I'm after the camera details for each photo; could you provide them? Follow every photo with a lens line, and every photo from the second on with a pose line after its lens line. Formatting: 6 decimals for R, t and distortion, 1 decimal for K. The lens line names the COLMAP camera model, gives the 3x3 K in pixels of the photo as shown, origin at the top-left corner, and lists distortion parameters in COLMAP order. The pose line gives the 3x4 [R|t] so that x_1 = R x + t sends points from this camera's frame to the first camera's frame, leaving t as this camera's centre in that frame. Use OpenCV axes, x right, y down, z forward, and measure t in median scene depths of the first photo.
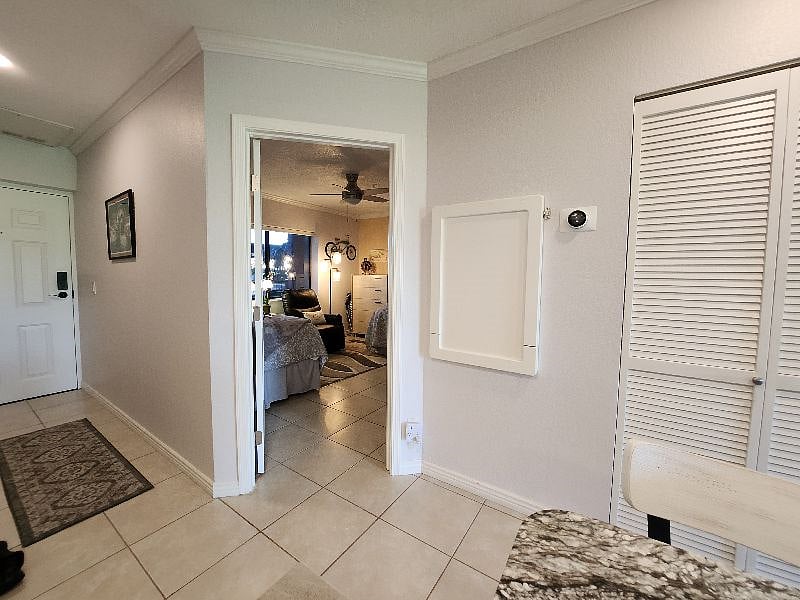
lens RADIAL K [[323.0, 0, 387.5], [0, 323.0, 294.3], [0, 0, 1]] dist [-0.015493, -0.000398]
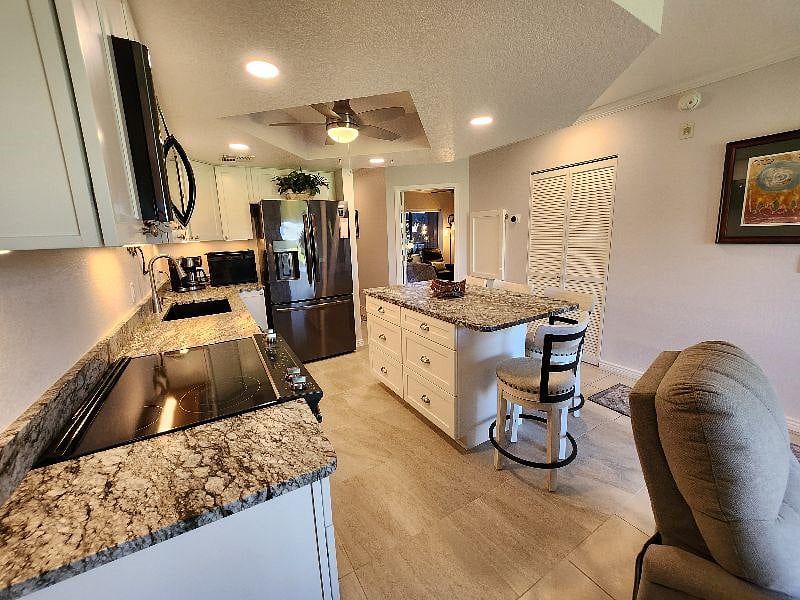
lens RADIAL K [[323.0, 0, 387.5], [0, 323.0, 294.3], [0, 0, 1]] dist [-0.015493, -0.000398]
pose [[0.904525, 0.037361, -0.424782, 0.231729], [0.016999, 0.992203, 0.123465, 0.011556], [0.426082, -0.118898, 0.896837, -0.559083]]
